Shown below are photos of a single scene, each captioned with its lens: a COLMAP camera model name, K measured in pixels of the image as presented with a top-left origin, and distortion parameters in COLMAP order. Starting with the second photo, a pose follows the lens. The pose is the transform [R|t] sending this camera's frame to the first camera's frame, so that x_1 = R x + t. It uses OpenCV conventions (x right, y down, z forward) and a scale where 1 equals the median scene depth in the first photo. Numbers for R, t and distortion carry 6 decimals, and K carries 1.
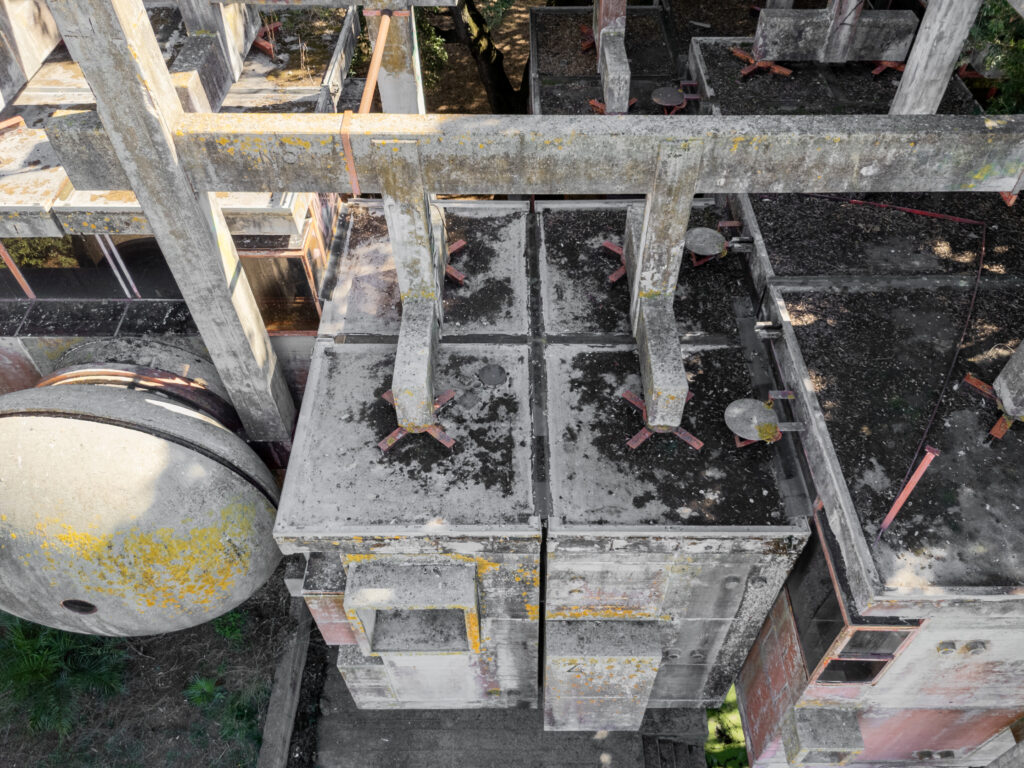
lens RADIAL K [[785.2, 0, 531.1], [0, 785.2, 374.2], [0, 0, 1]] dist [0.074286, -0.102195]
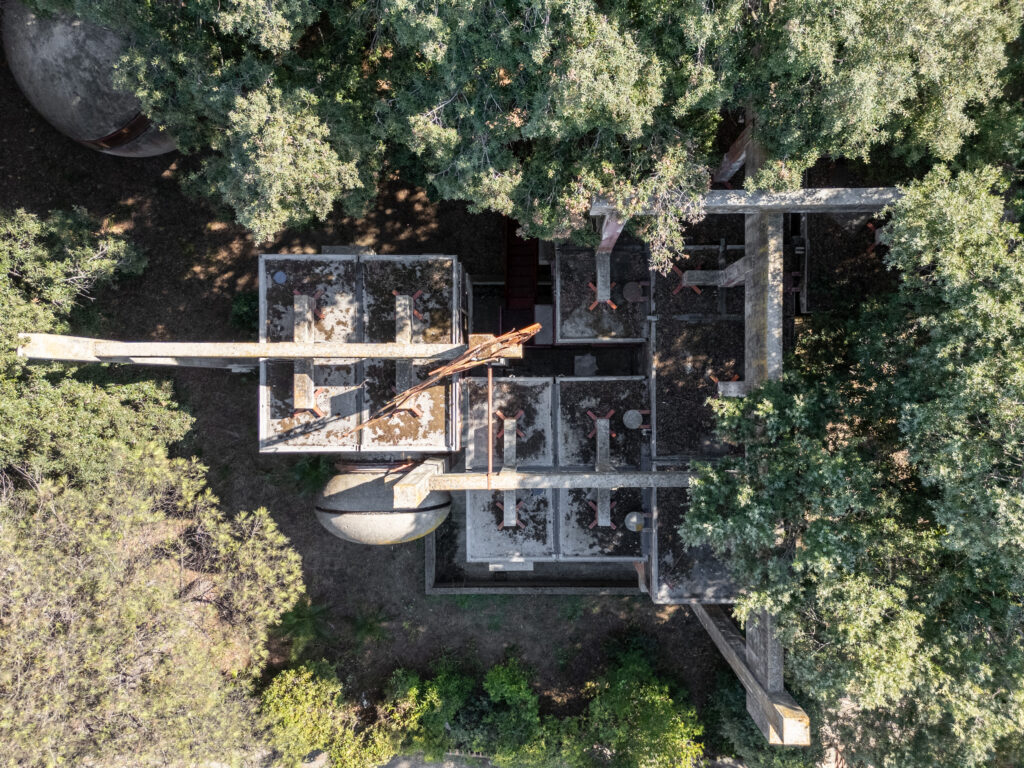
lens RADIAL K [[785.2, 0, 531.1], [0, 785.2, 374.2], [0, 0, 1]] dist [0.074286, -0.102195]
pose [[0.999855, 0.005224, -0.016195, -0.030376], [0.006865, 0.746994, 0.664795, -1.863683], [0.015570, -0.664810, 0.746850, -0.604371]]
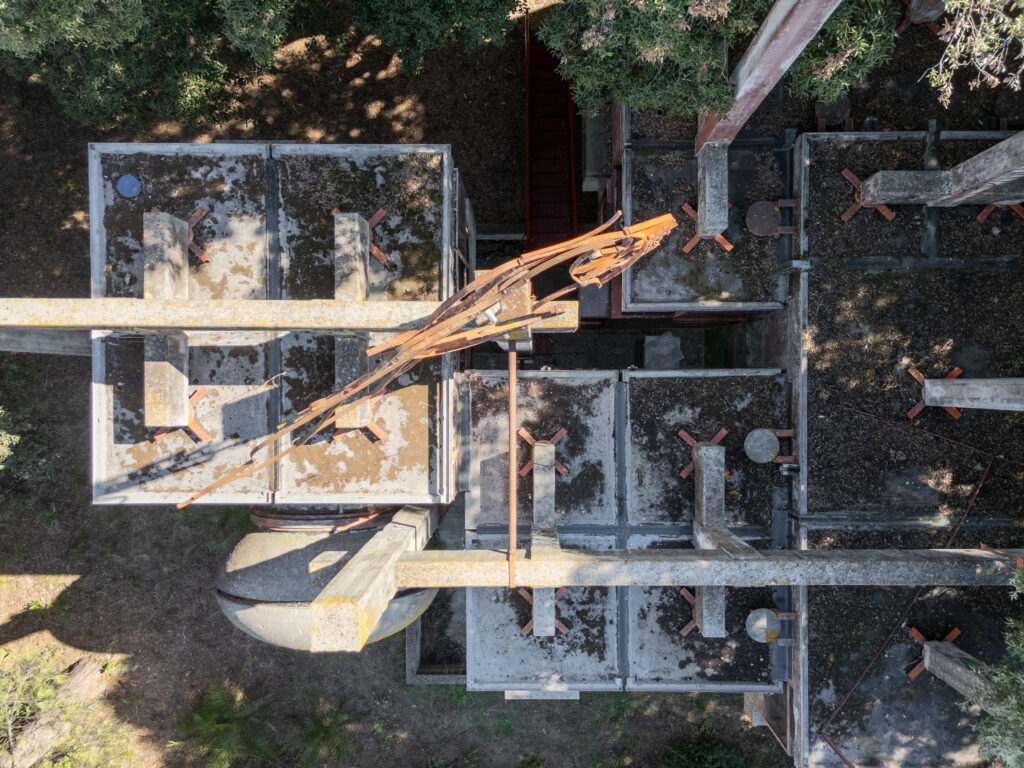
lens RADIAL K [[763.9, 0, 511.6], [0, 763.9, 390.1], [0, 0, 1]] dist [0.044530, -0.049220]
pose [[0.999357, 0.009412, -0.034597, -0.142389], [0.016676, 0.732188, 0.680898, -1.146000], [0.031740, -0.681037, 0.731561, 0.180038]]
